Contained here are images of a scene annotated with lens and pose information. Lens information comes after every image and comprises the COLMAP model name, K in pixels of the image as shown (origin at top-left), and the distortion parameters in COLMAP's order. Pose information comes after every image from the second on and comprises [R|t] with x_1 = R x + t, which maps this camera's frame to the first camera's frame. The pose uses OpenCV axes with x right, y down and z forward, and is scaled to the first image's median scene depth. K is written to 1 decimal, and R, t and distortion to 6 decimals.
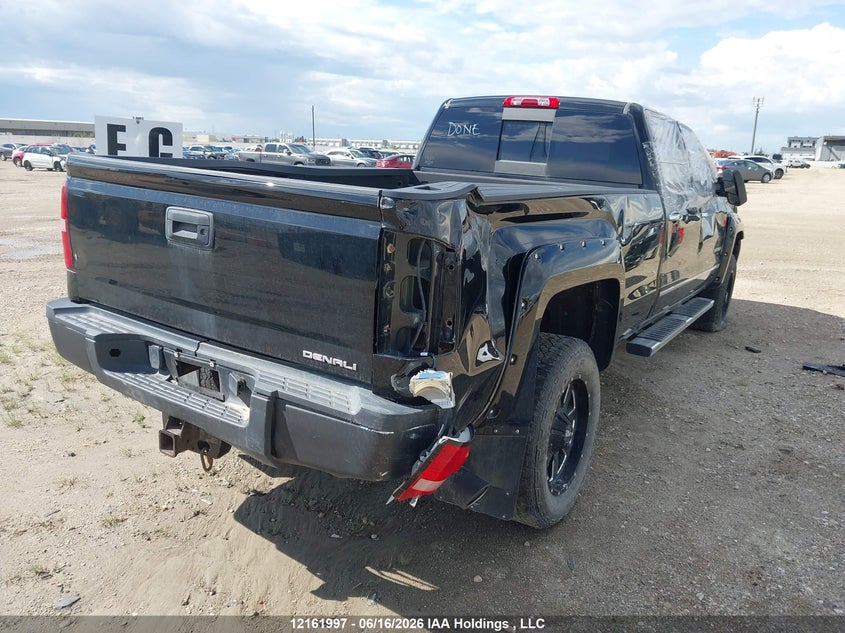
lens RADIAL K [[664.3, 0, 417.2], [0, 664.3, 317.6], [0, 0, 1]] dist [0.018769, -0.013423]
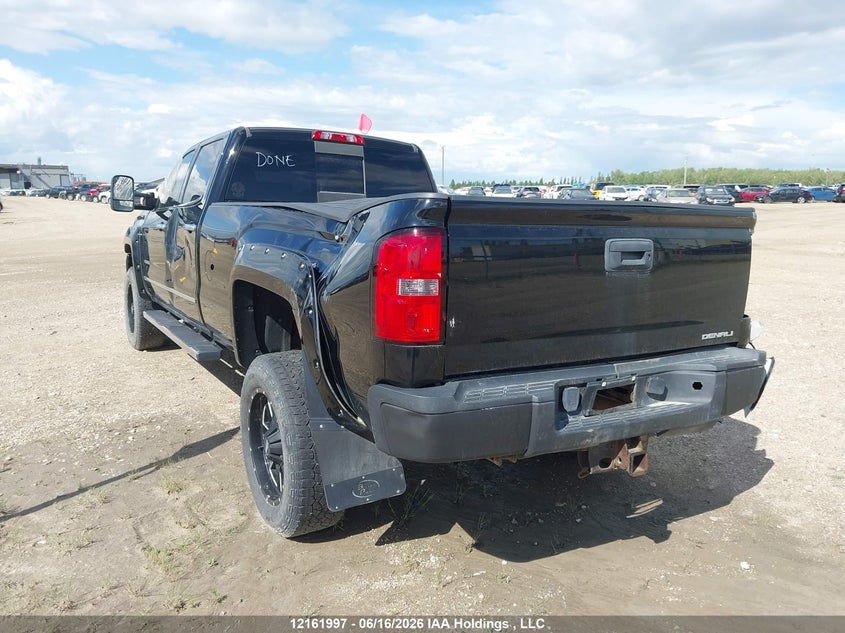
lens RADIAL K [[664.3, 0, 417.2], [0, 664.3, 317.6], [0, 0, 1]] dist [0.018769, -0.013423]
pose [[0.449309, -0.192059, 0.872488, -1.297382], [0.227169, 0.969079, 0.096335, -0.197146], [-0.864011, 0.154918, 0.479046, 0.709354]]
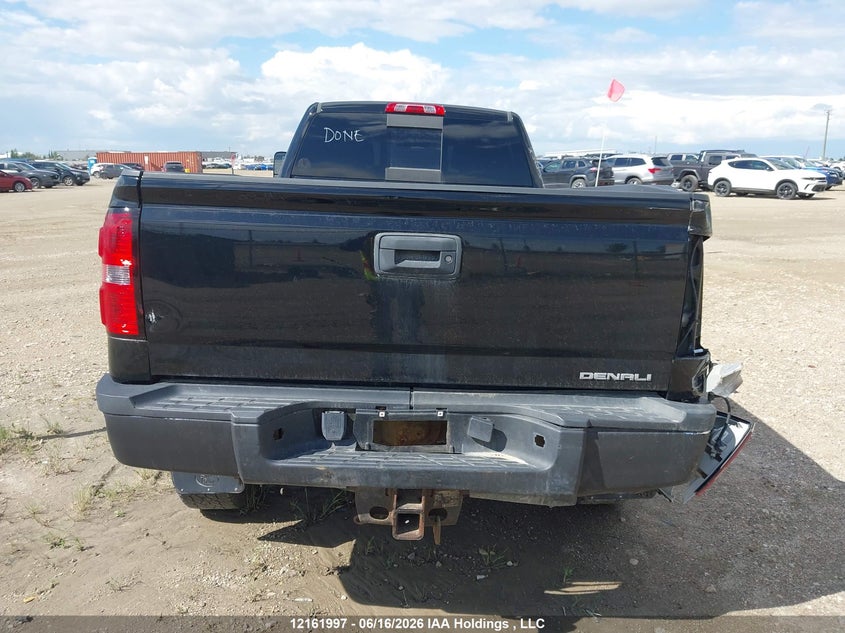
lens RADIAL K [[665.4, 0, 418.7], [0, 665.4, 308.4], [0, 0, 1]] dist [0.013667, -0.005824]
pose [[0.827591, -0.141147, 0.543296, -0.711009], [0.152669, 0.987983, 0.024118, -0.080421], [-0.540171, 0.062984, 0.839195, 0.277367]]
